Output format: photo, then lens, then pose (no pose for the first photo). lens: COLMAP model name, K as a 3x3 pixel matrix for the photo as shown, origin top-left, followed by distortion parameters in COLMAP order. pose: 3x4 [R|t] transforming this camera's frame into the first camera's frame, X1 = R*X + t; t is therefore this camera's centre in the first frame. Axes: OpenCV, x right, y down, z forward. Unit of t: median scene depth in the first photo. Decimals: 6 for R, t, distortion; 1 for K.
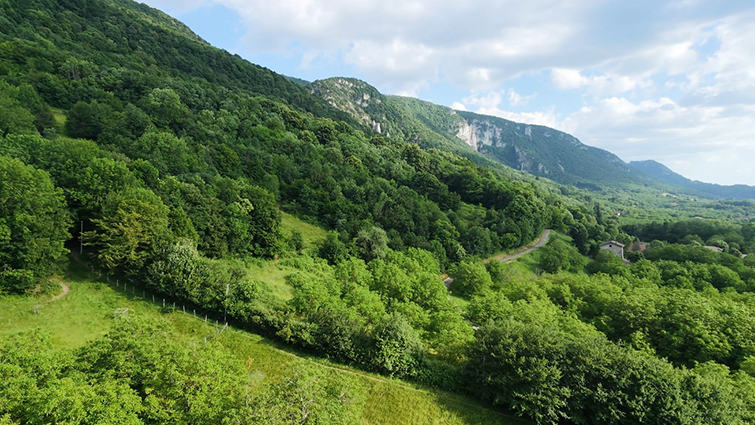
lens RADIAL K [[427.9, 0, 380.4], [0, 427.9, 210.7], [0, 0, 1]] dist [0.008263, -0.005340]
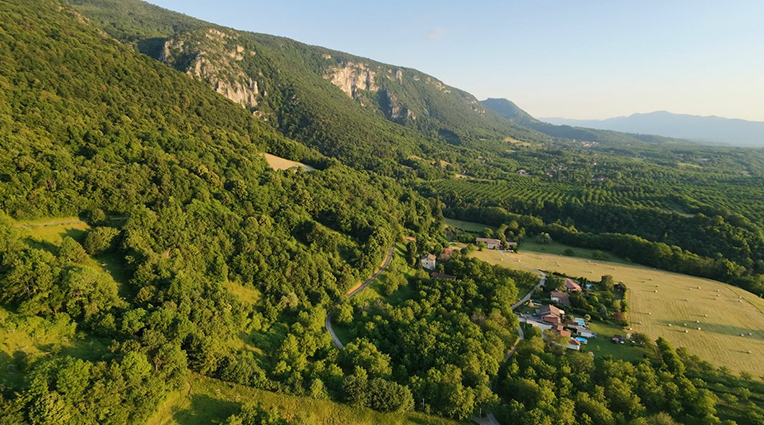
lens RADIAL K [[433.9, 0, 378.7], [0, 433.9, 211.6], [0, 0, 1]] dist [-0.007248, 0.006434]
pose [[0.960991, -0.044988, 0.272896, -0.016057], [-0.003110, 0.984862, 0.173311, -0.072922], [-0.276562, -0.167399, 0.946304, -0.091963]]
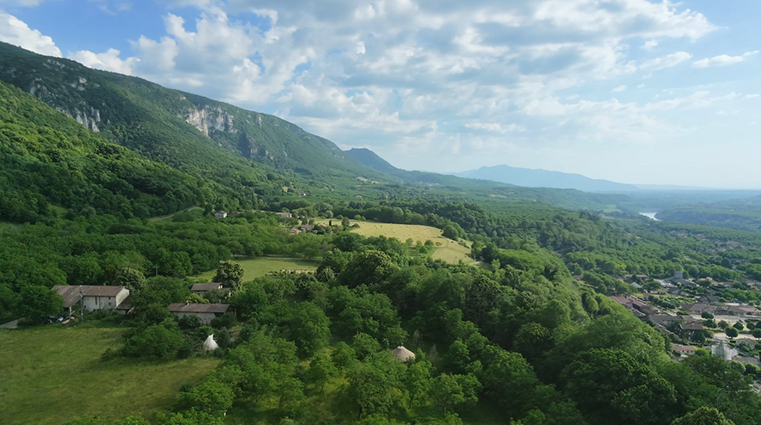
lens RADIAL K [[432.2, 0, 374.5], [0, 432.2, 225.2], [0, 0, 1]] dist [-0.007248, 0.006434]
pose [[0.853671, -0.047719, 0.518622, 0.011887], [0.004768, 0.996468, 0.083839, -0.007407], [-0.520791, -0.069098, 0.850883, -0.253116]]
